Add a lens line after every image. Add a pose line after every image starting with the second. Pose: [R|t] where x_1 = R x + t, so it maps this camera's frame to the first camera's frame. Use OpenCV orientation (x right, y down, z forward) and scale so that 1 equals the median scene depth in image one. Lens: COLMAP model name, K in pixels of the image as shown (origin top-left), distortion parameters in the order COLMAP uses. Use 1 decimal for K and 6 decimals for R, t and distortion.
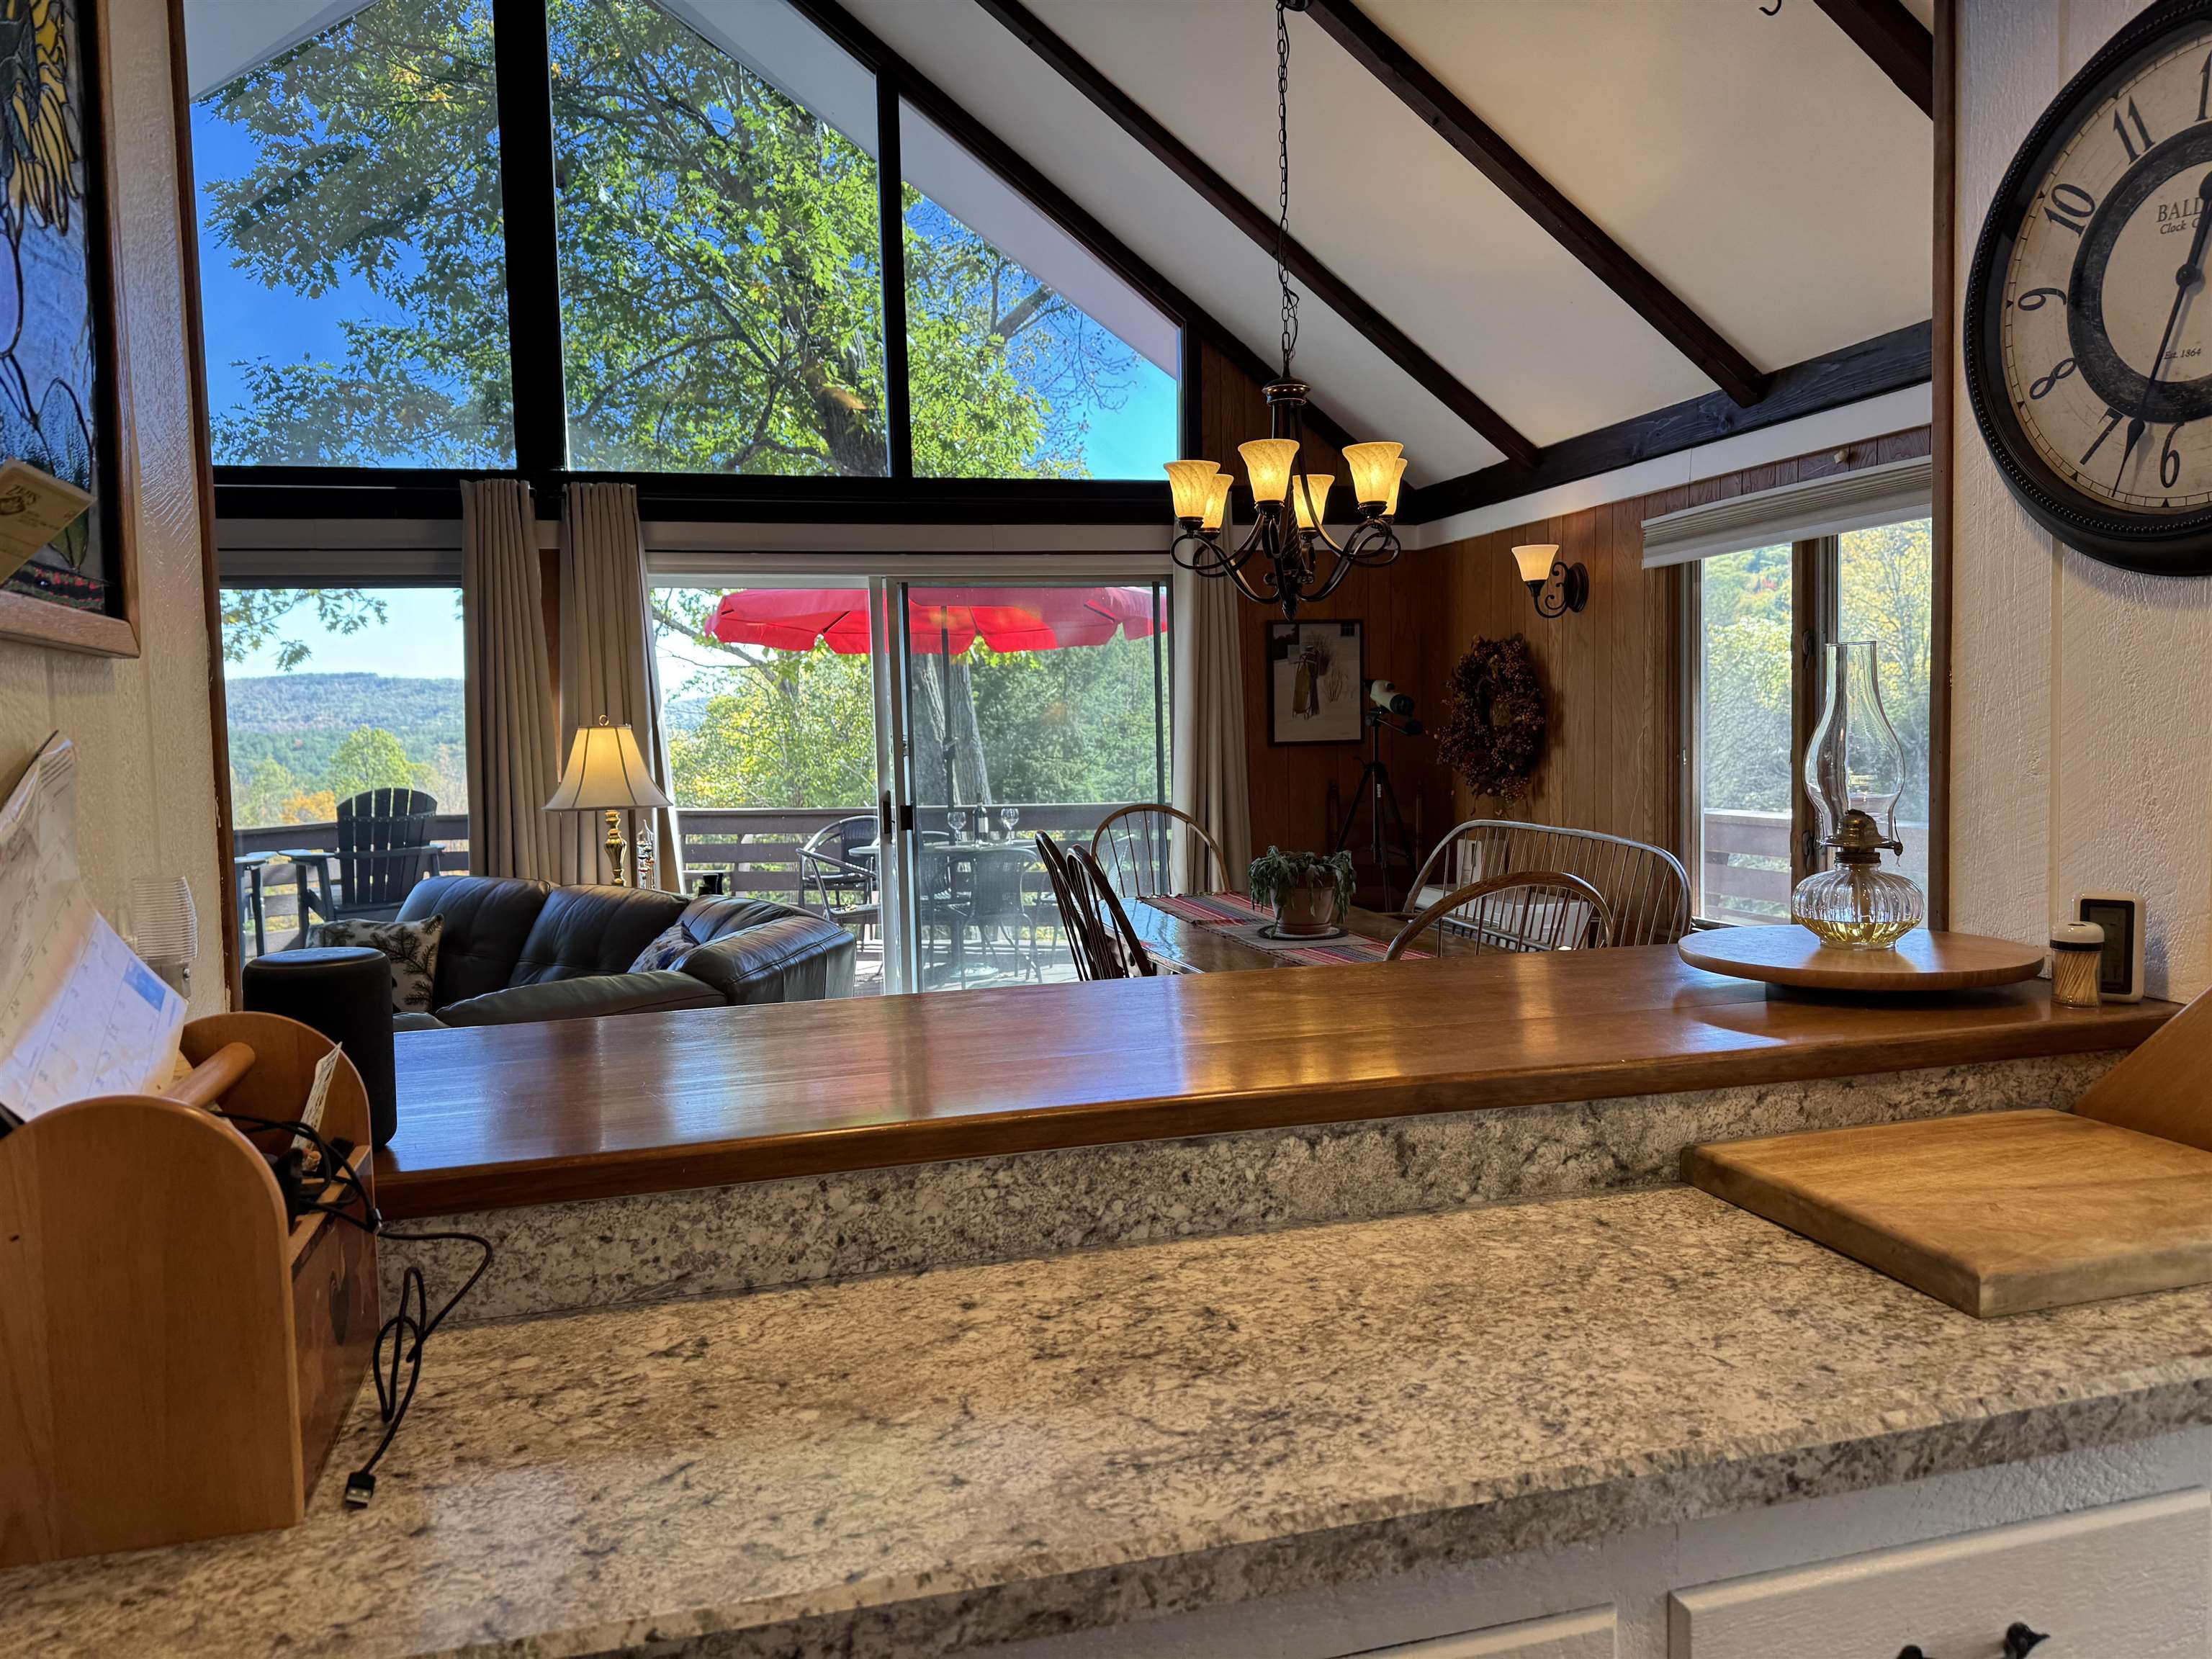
lens RADIAL K [[1528.1, 0, 1117.3], [0, 1528.1, 803.5], [0, 0, 1]] dist [0.108444, -0.124878]
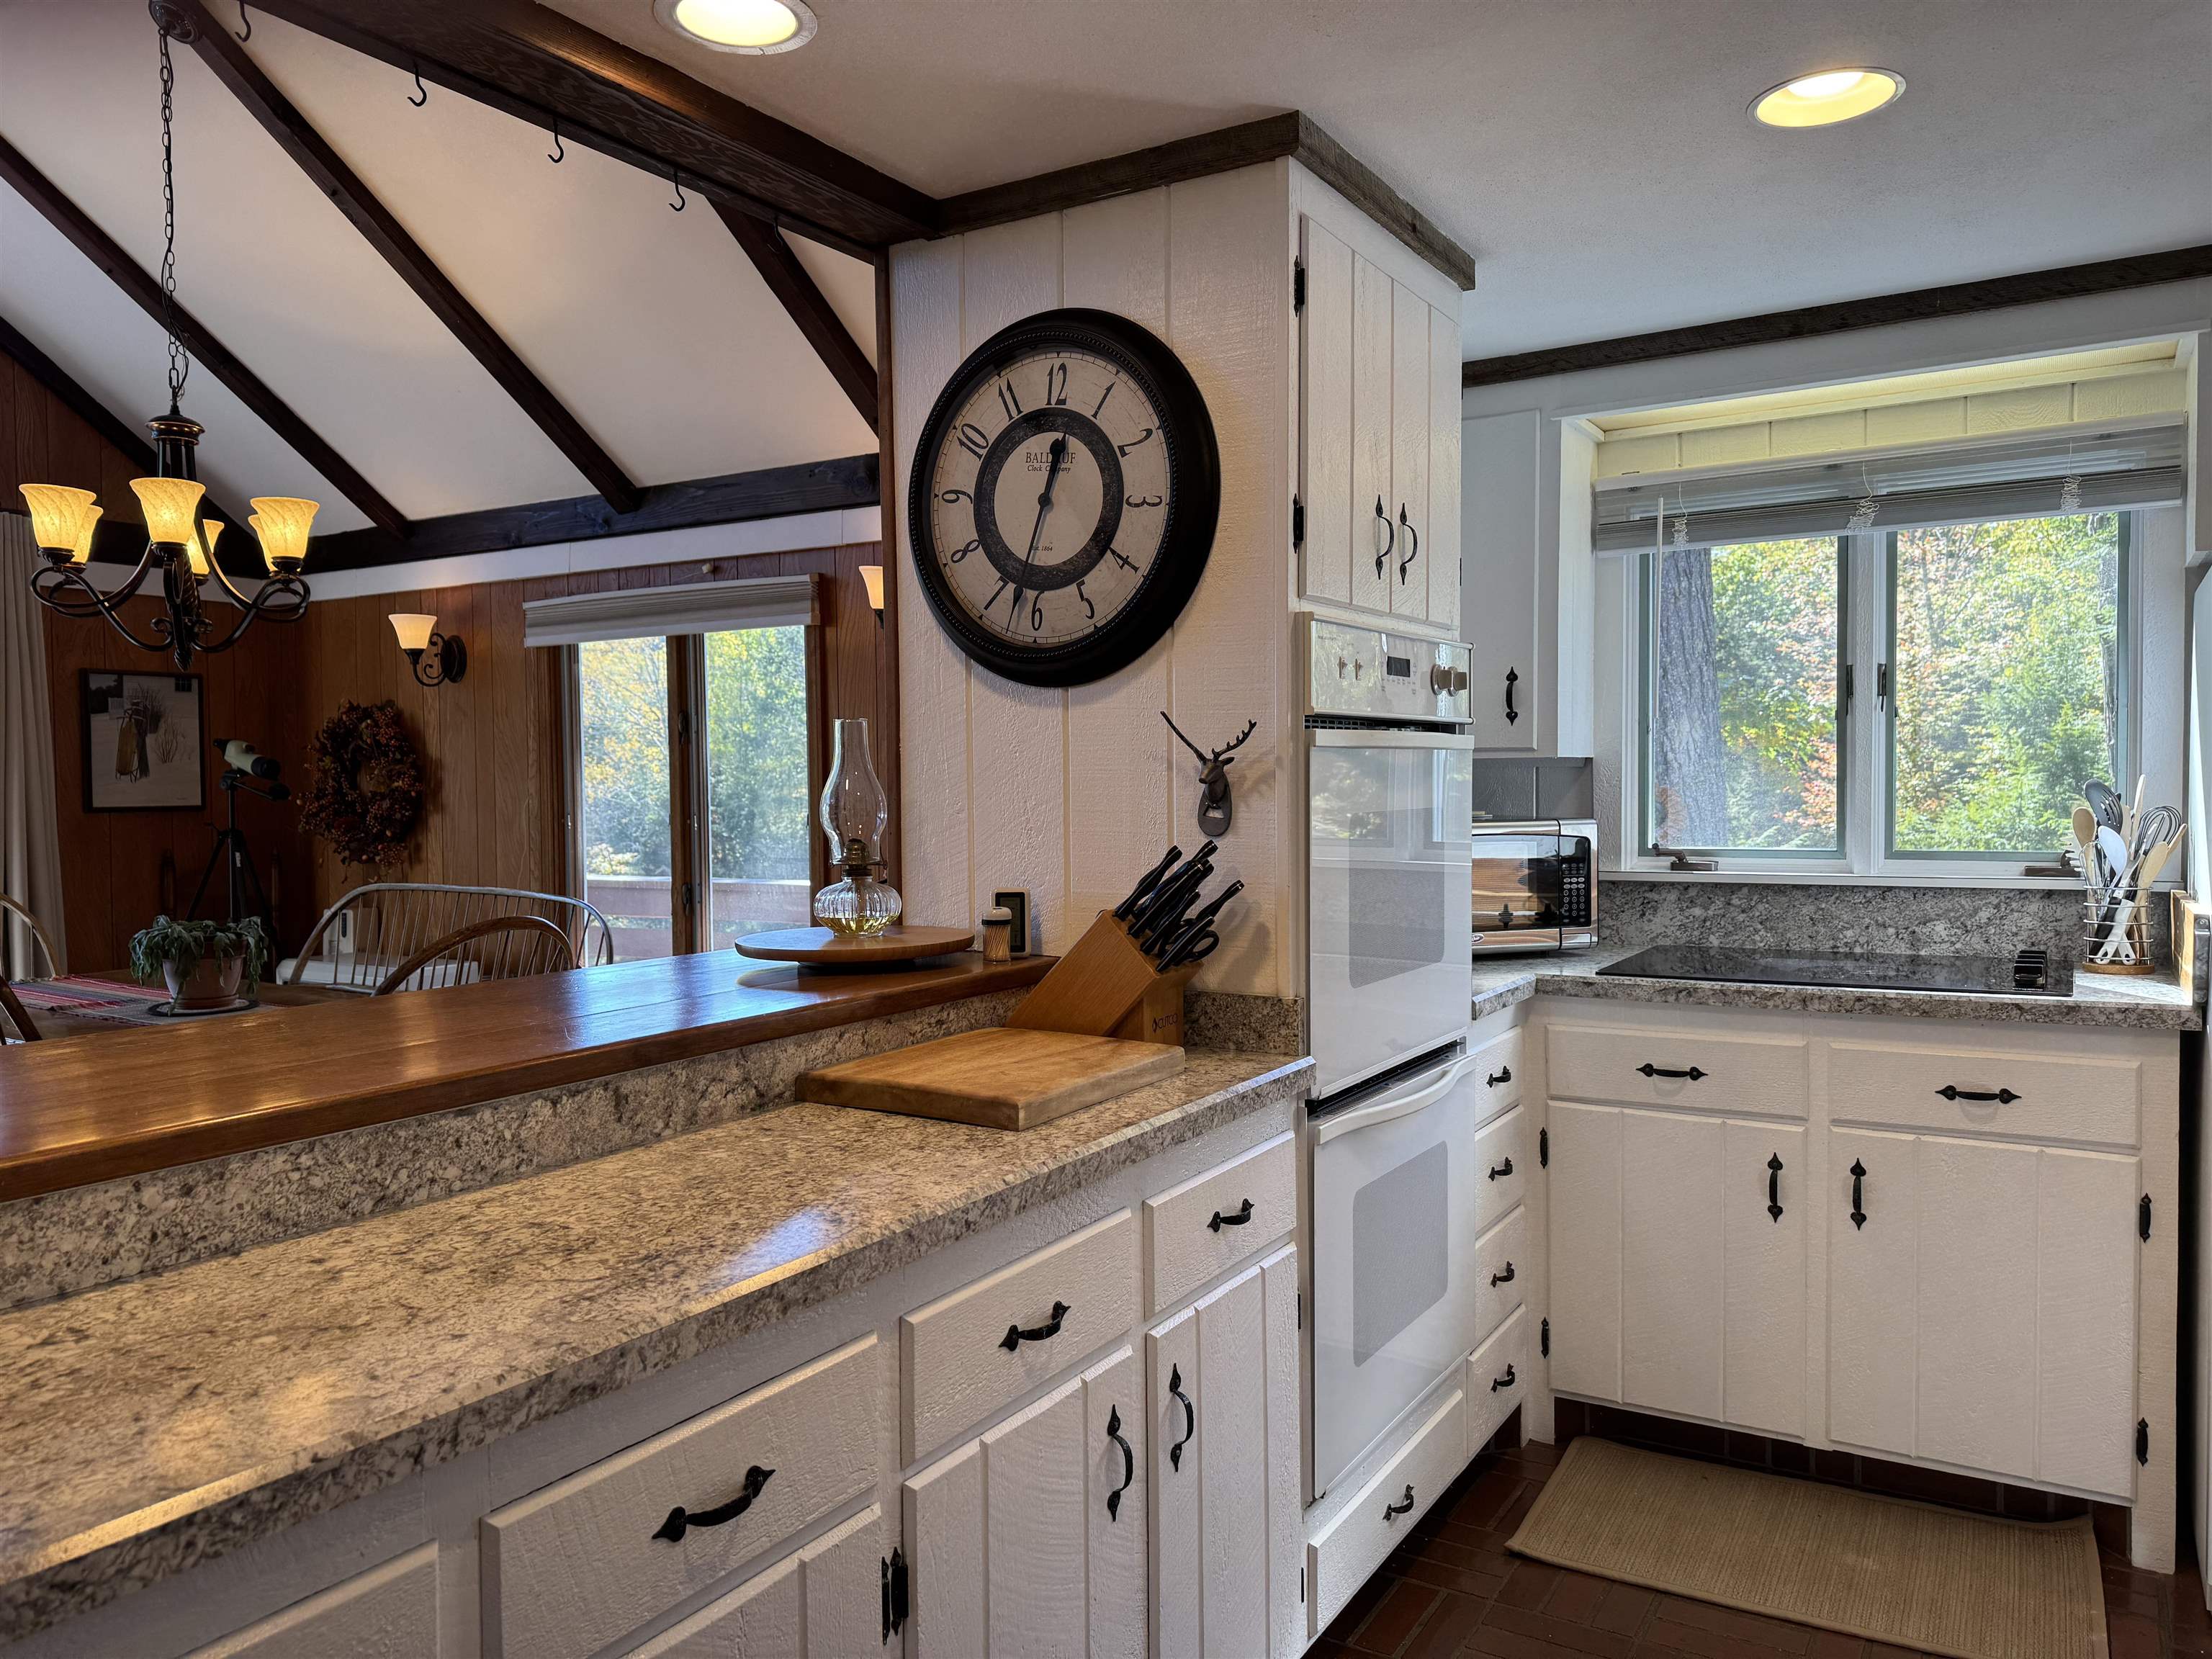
lens RADIAL K [[1567.9, 0, 1103.3], [0, 1567.9, 829.3], [0, 0, 1]] dist [0.005620, -0.006964]
pose [[0.724633, -0.000391, 0.689135, -0.423378], [0.025536, 0.999328, -0.026284, 0.048380], [-0.688661, 0.036644, 0.724157, -0.215010]]
